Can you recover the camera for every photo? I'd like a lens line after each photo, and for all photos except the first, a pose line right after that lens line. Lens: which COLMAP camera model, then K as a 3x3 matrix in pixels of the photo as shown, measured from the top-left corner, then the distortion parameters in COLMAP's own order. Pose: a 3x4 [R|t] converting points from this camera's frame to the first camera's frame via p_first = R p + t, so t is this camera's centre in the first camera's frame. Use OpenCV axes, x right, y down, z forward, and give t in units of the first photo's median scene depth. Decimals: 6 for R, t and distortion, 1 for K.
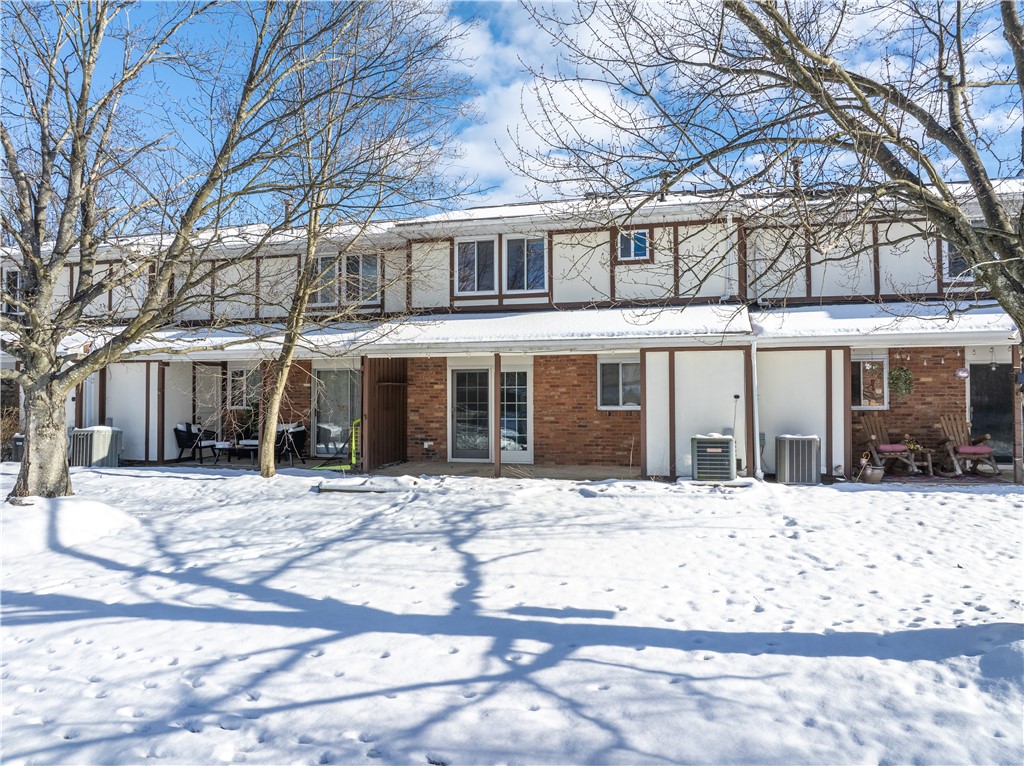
lens RADIAL K [[725.6, 0, 512.0], [0, 725.6, 383.0], [0, 0, 1]] dist [-0.039018, -0.000061]
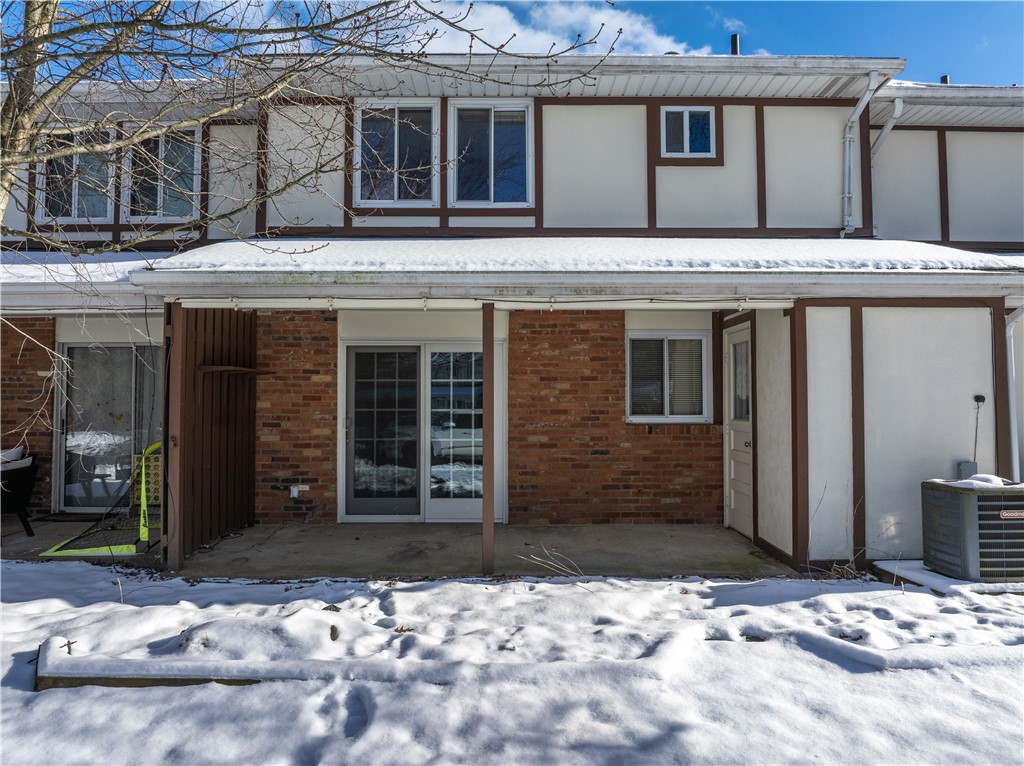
lens RADIAL K [[725.6, 0, 512.0], [0, 725.6, 383.0], [0, 0, 1]] dist [-0.039018, -0.000061]
pose [[0.964042, 0.010711, 0.265534, -0.111647], [-0.008821, 0.999927, -0.008312, 0.012062], [-0.265603, 0.005671, 0.964066, 0.484537]]
